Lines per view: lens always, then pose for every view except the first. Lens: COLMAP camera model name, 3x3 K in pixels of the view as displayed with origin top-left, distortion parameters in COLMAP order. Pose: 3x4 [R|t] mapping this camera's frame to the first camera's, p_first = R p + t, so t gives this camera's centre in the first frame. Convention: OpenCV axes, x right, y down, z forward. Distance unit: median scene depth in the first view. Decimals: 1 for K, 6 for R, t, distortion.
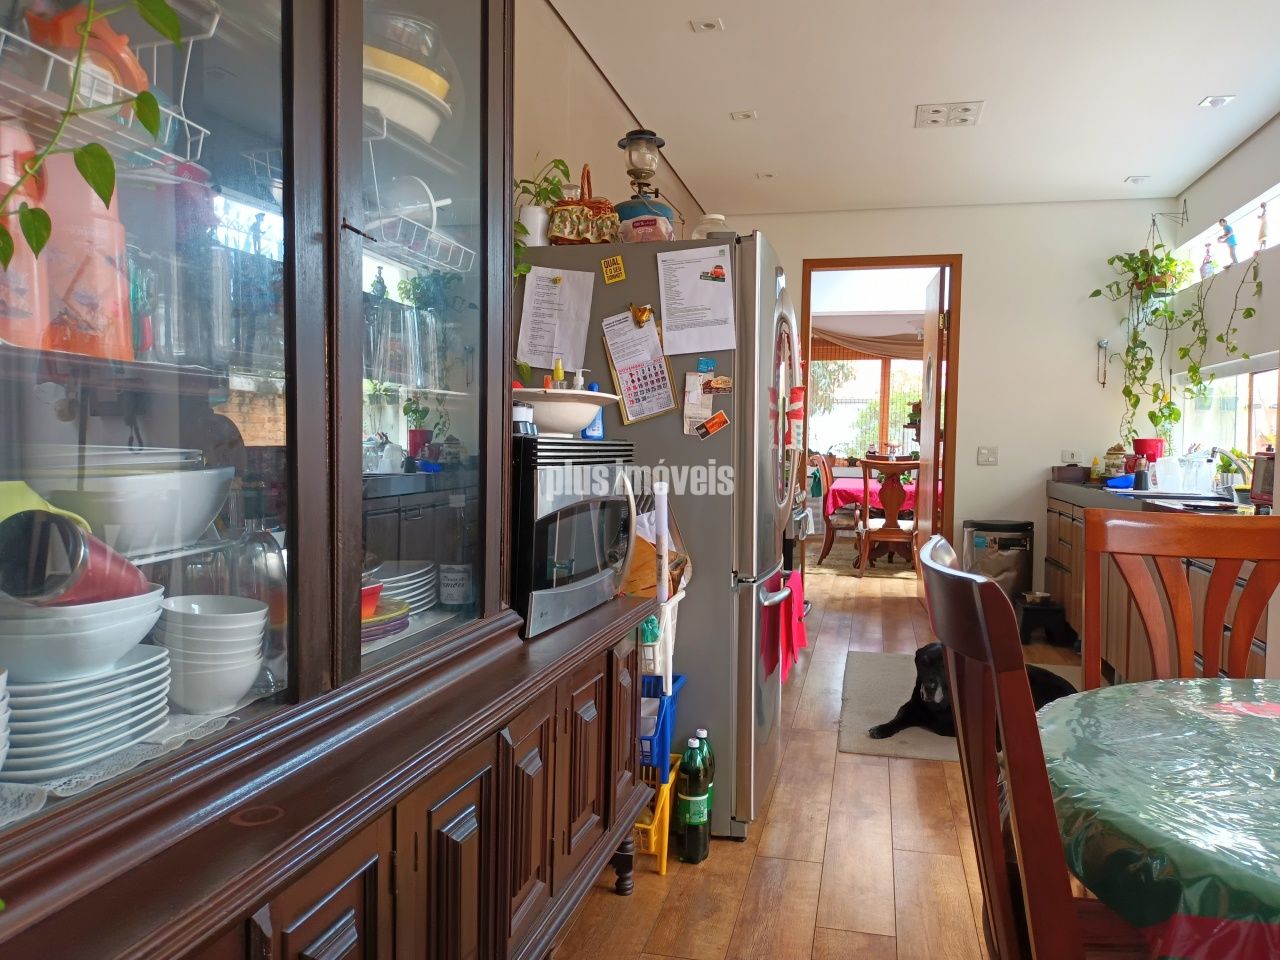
lens RADIAL K [[1000.9, 0, 641.3], [0, 1000.9, 485.9], [0, 0, 1]] dist [0.036075, -0.026179]
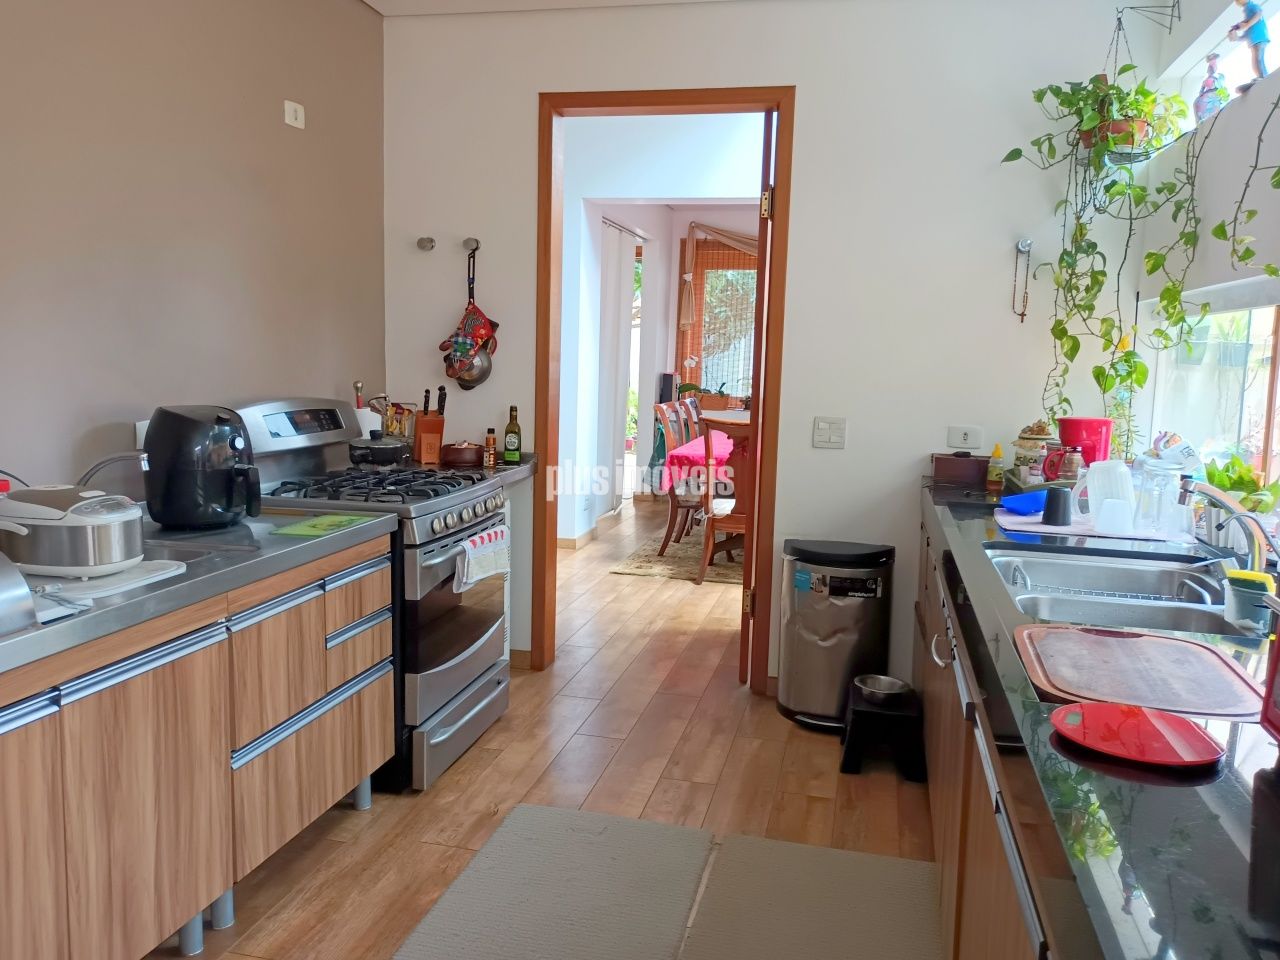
lens RADIAL K [[1000.9, 0, 639.5], [0, 1000.9, 472.7], [0, 0, 1]] dist [0.036075, -0.026179]
pose [[0.999865, 0.015107, -0.006534, 0.250865], [-0.014552, 0.996854, 0.077907, -0.054501], [0.007690, -0.077801, 0.996939, 0.424090]]
